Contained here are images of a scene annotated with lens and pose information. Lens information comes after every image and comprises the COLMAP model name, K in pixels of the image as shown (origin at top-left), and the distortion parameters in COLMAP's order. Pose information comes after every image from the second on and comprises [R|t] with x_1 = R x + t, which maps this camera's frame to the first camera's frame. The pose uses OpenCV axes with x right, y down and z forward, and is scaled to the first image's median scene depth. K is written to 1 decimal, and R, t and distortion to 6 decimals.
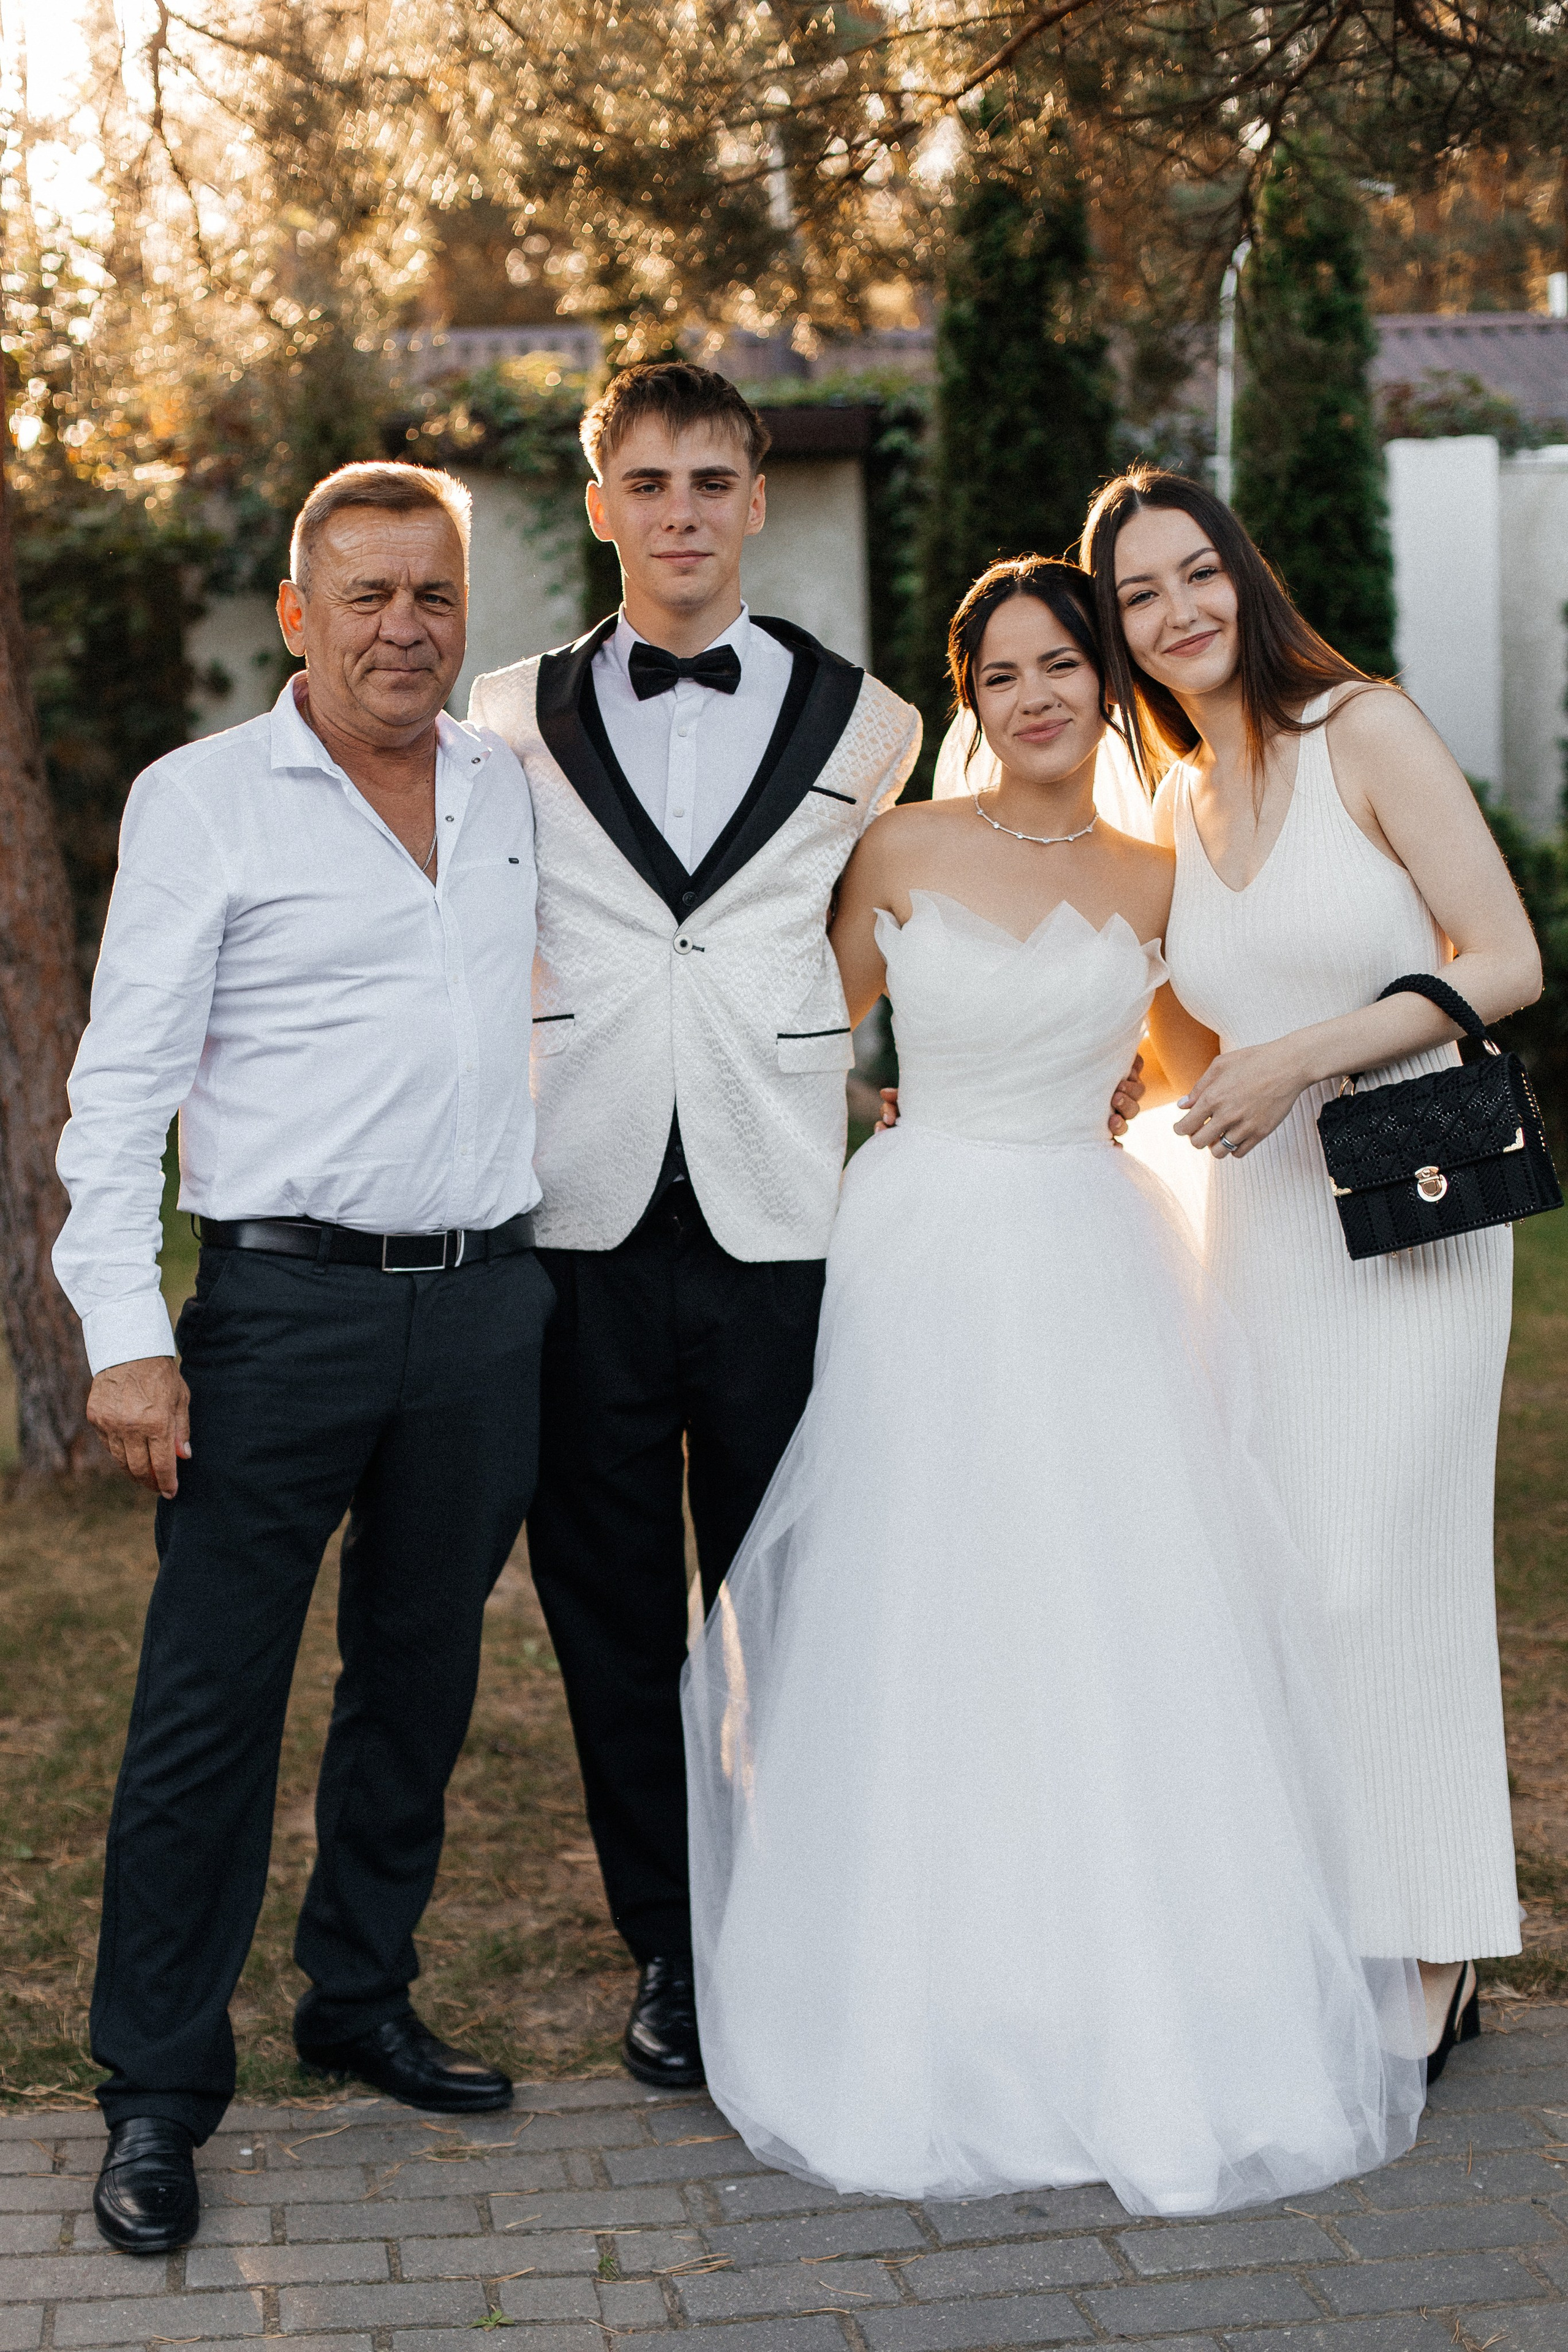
lens RADIAL K [[3586.9, 0, 706.5], [0, 3586.9, 1277.0], [0, 0, 1]] dist [0.021988, -0.166400]
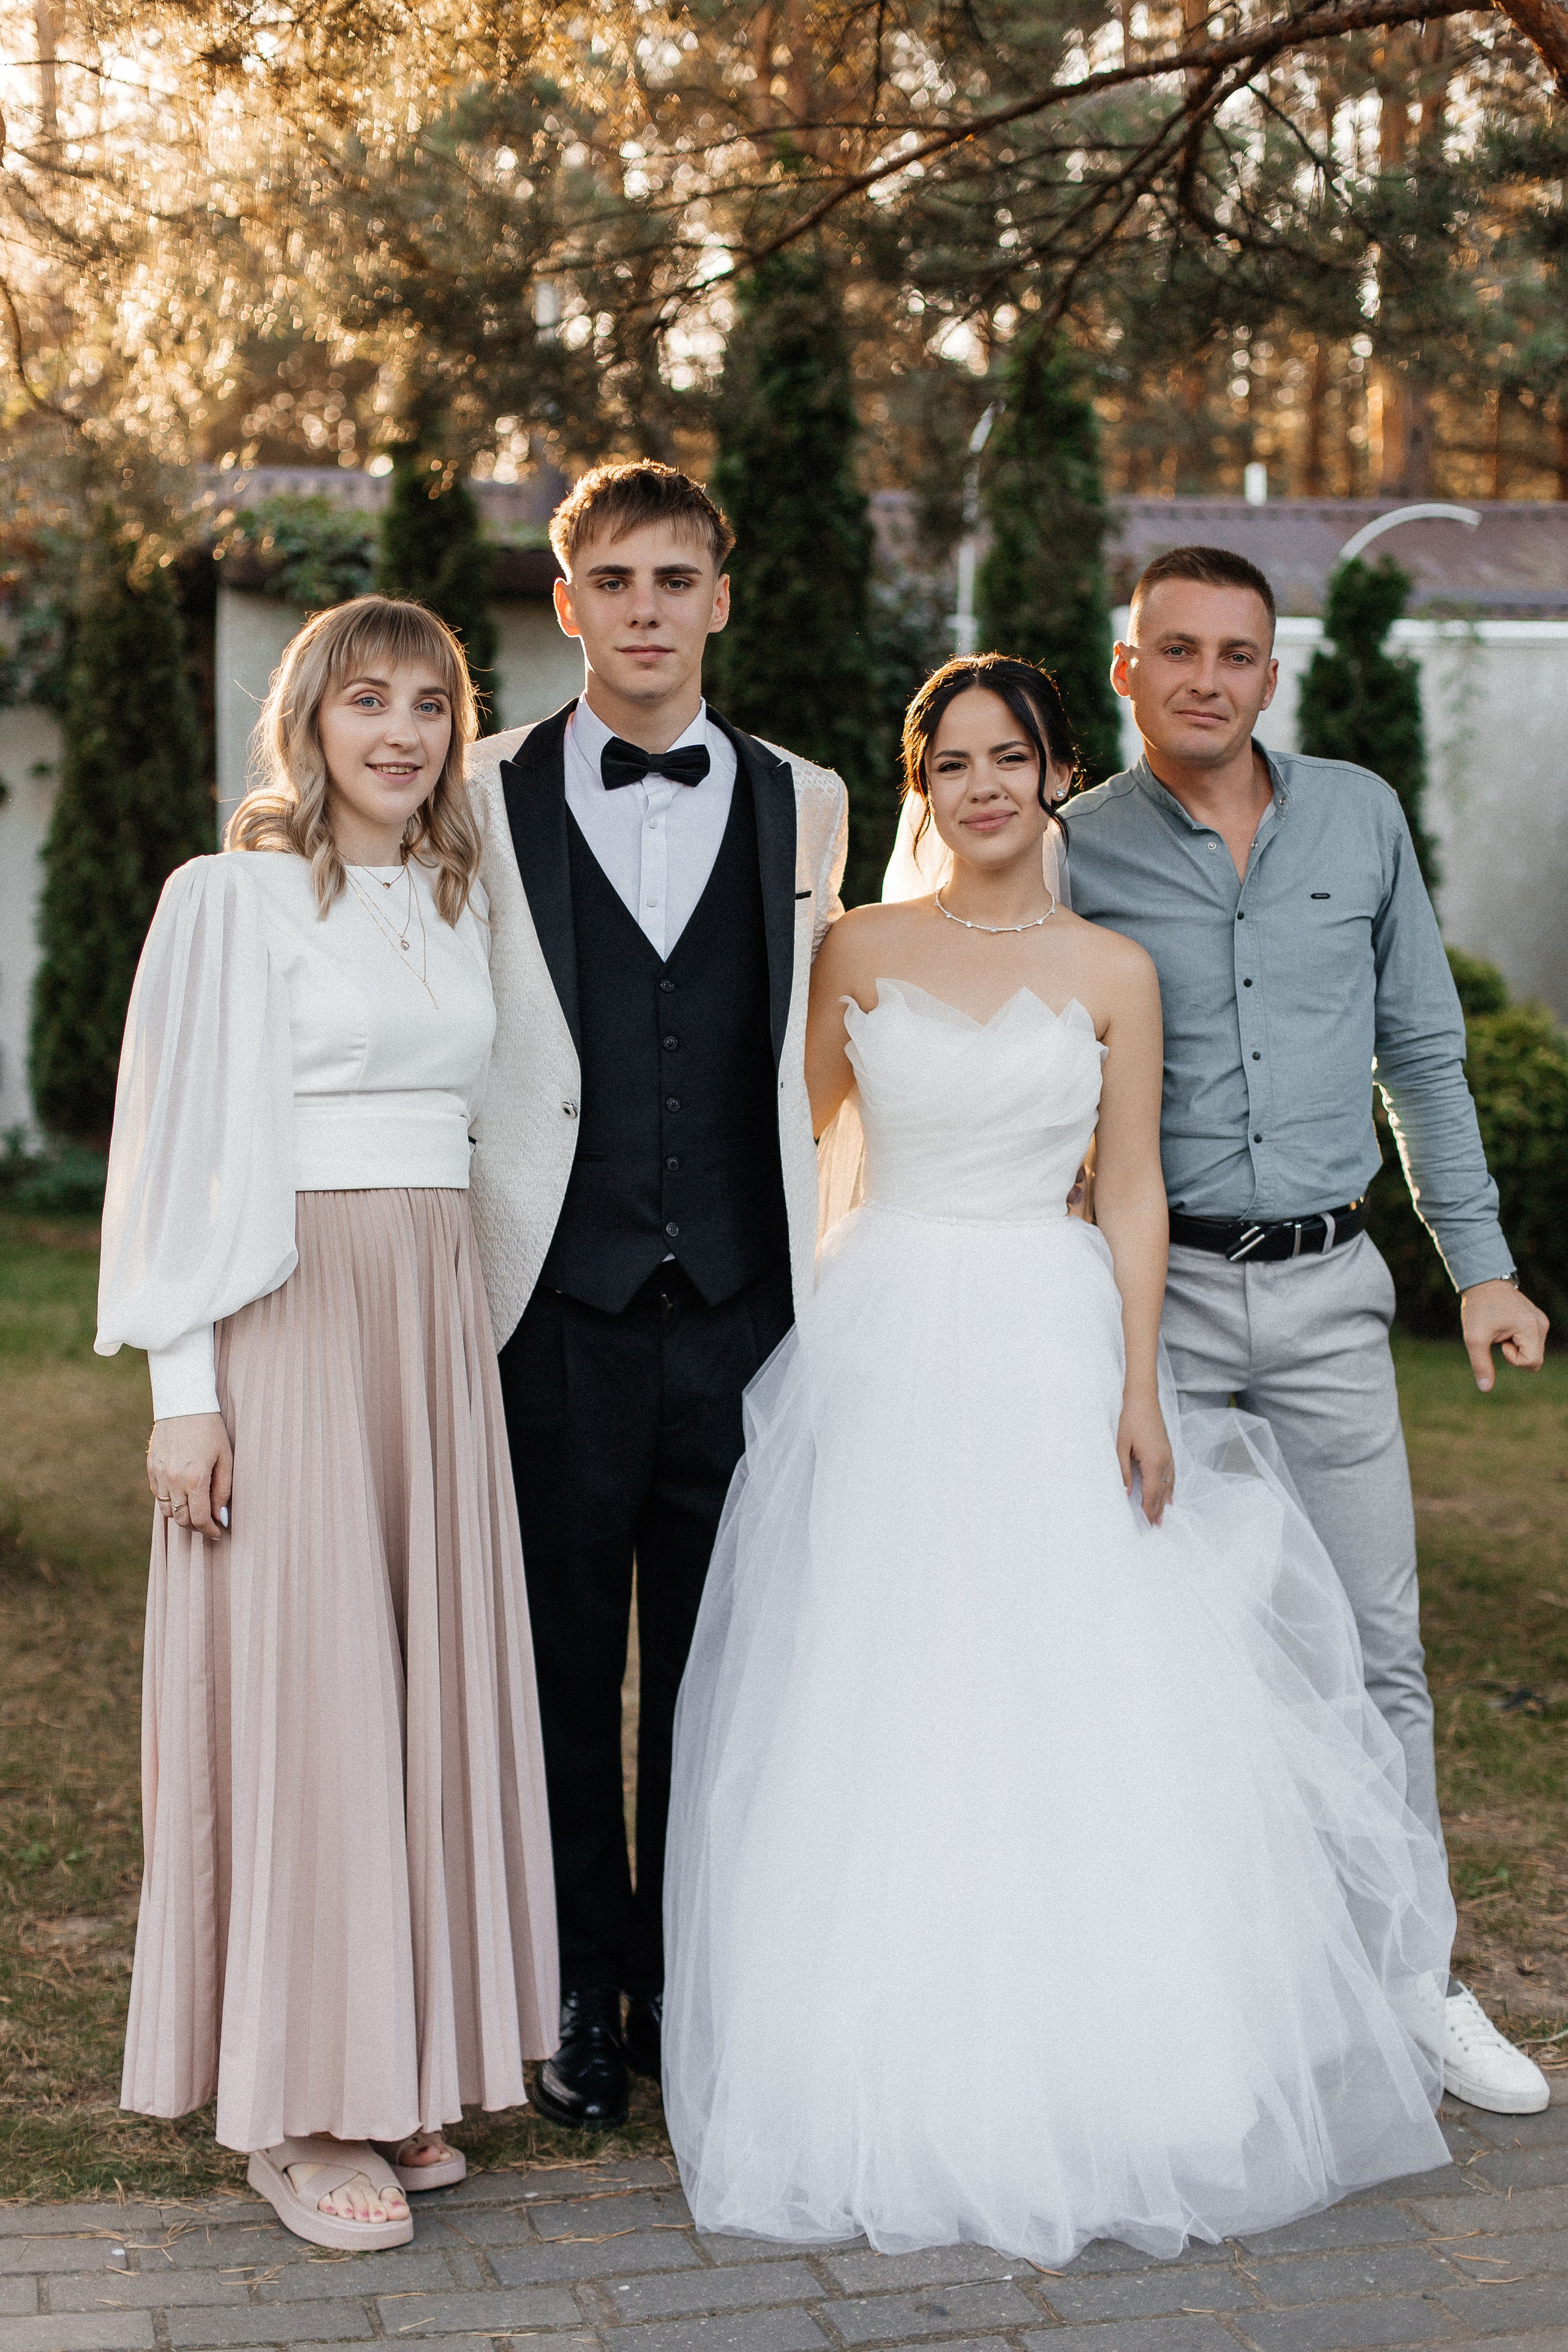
lens RADIAL K [[3399.6, 0, 753.1], [0, 3399.6, 1207.2], [0, 0, 1]] dist [-0.006780, -0.016752]
pose [[0.994521, 0.025889, 0.101277, -0.043166], [-0.020454, 0.998313, -0.054338, 0.006396], [-0.102512, 0.051969, 0.993373, 0.042868]]
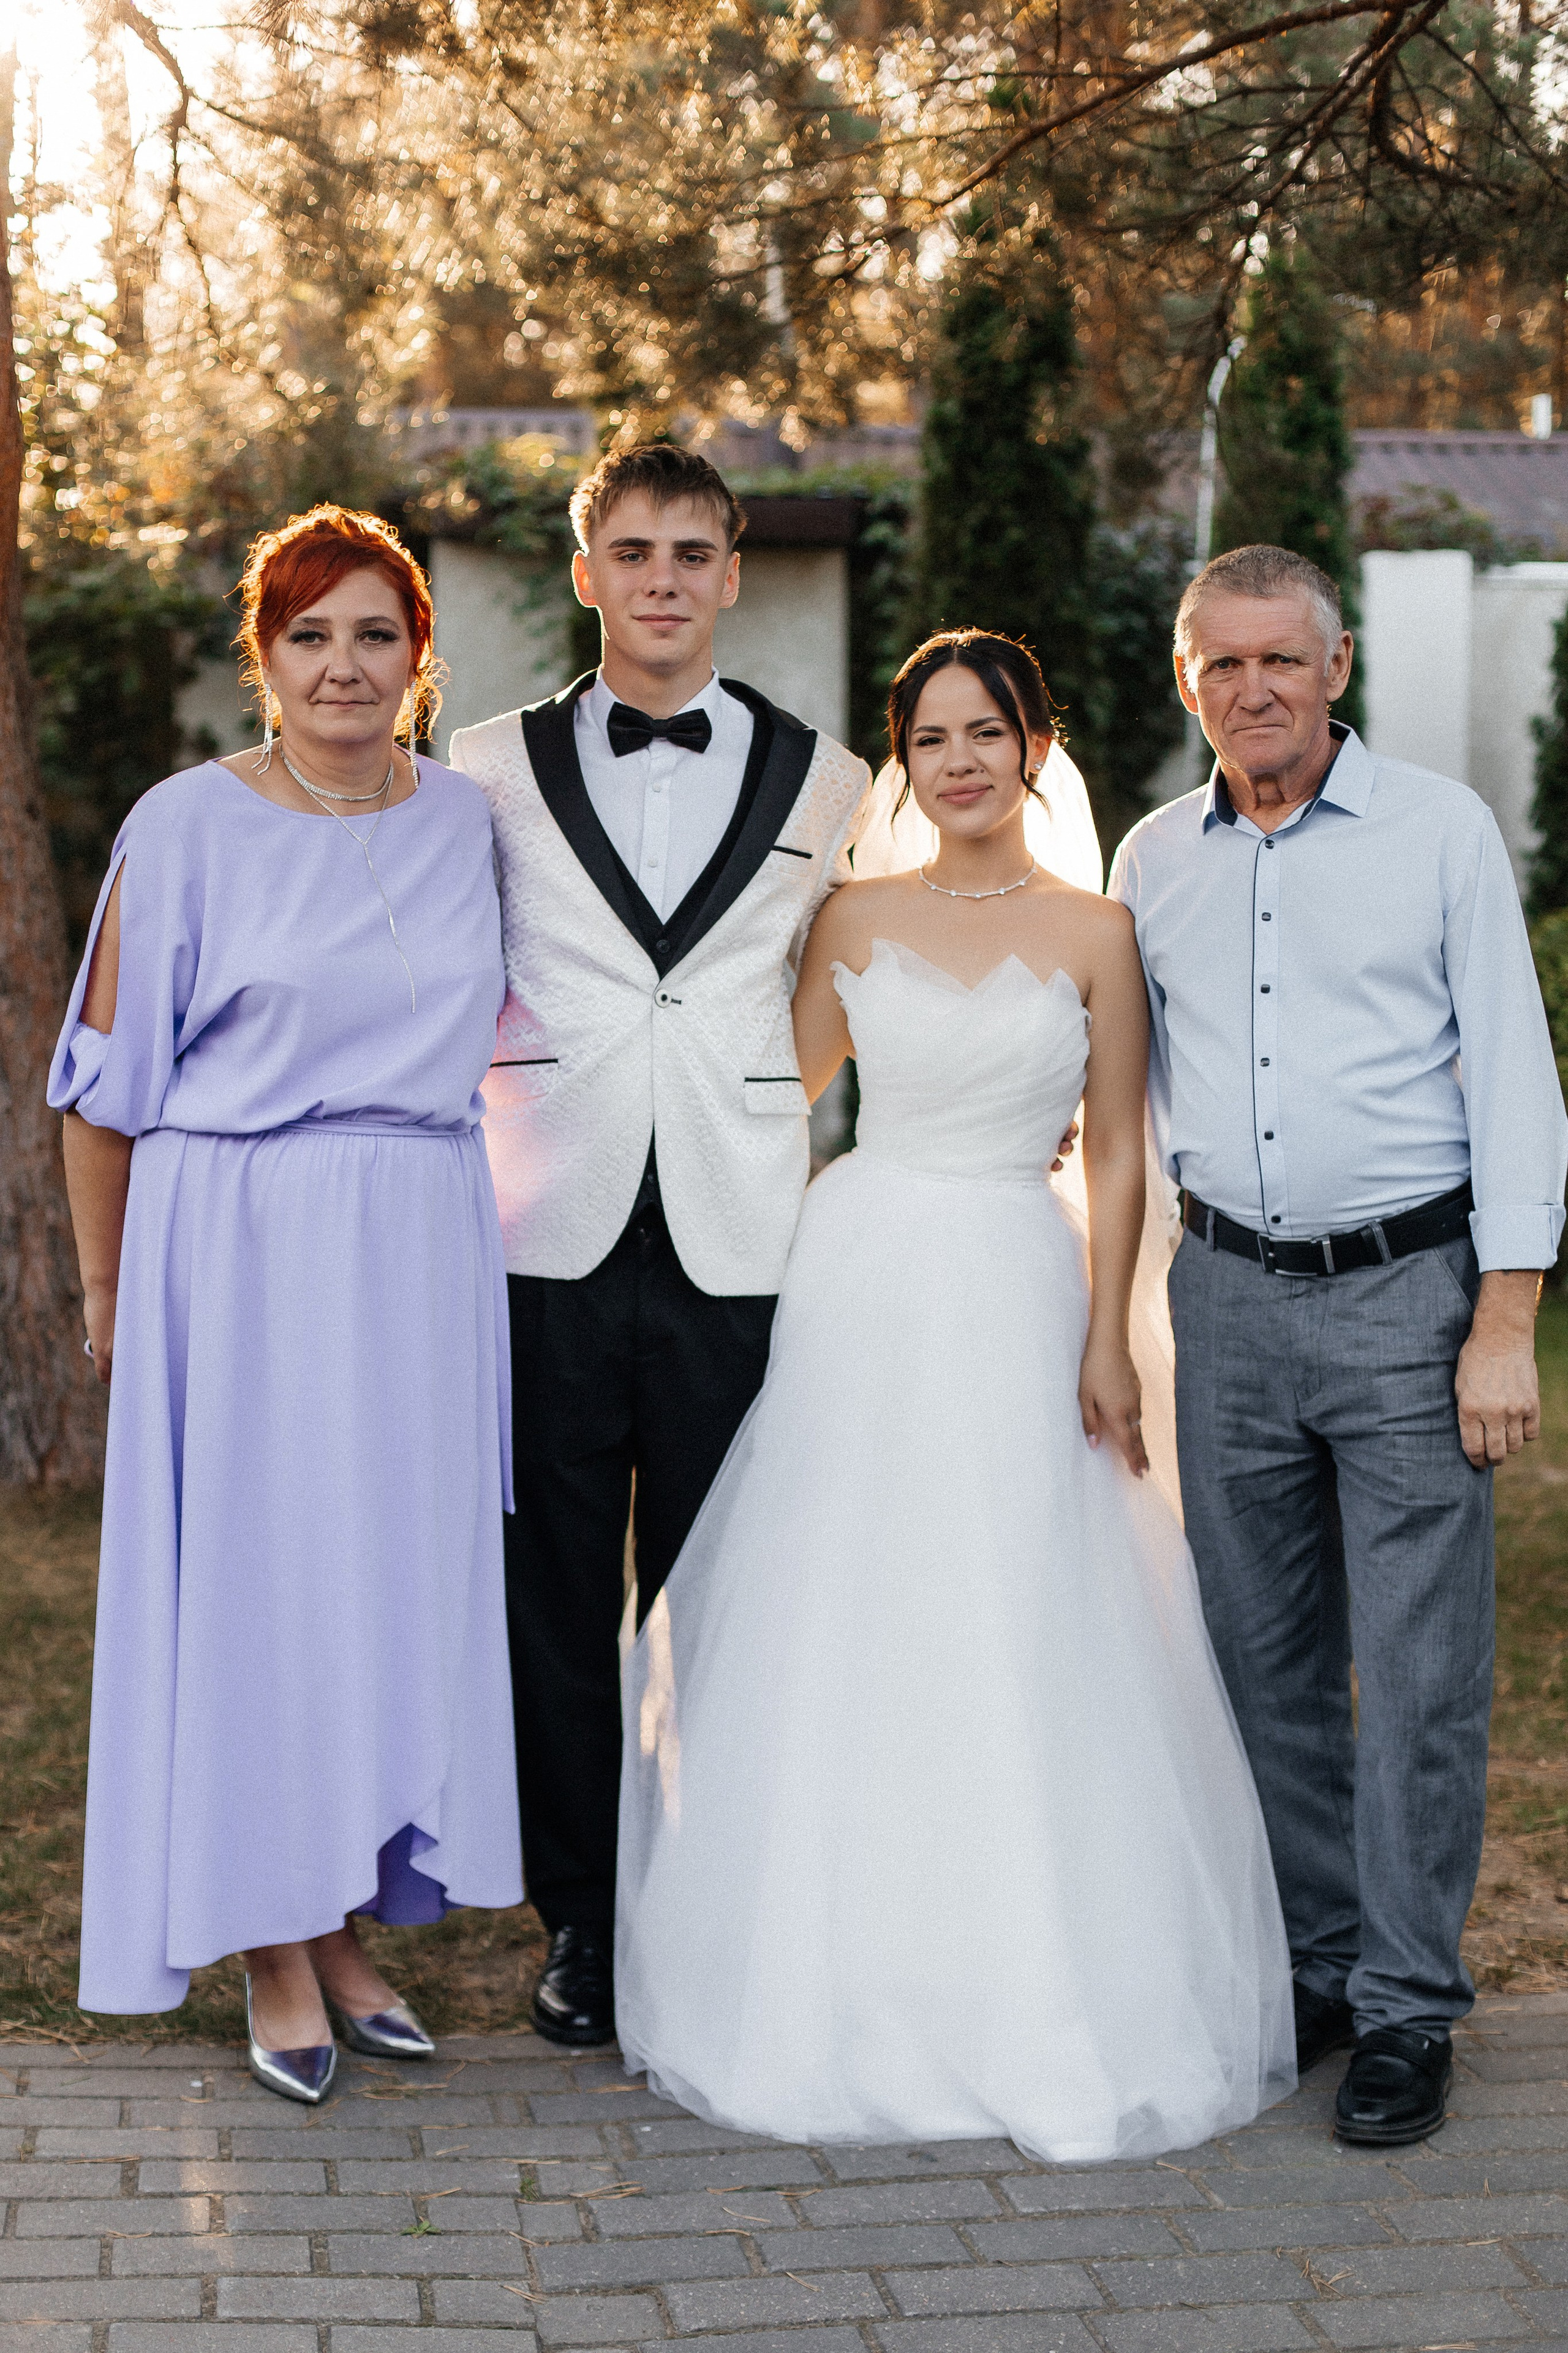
lens RADIAL K [[3634.2, 0, 701.7], [0, 3634.2, 1292.8], [0, 0, 1]] dist [-0.008611, -0.010913]
pose [[0.999306, 0.036405, 0.007918, 0.004168], [-0.036221, 0.999095, -0.022294, 0.019258], [-0.008723, 0.021992, 0.999720, -0.069414]]
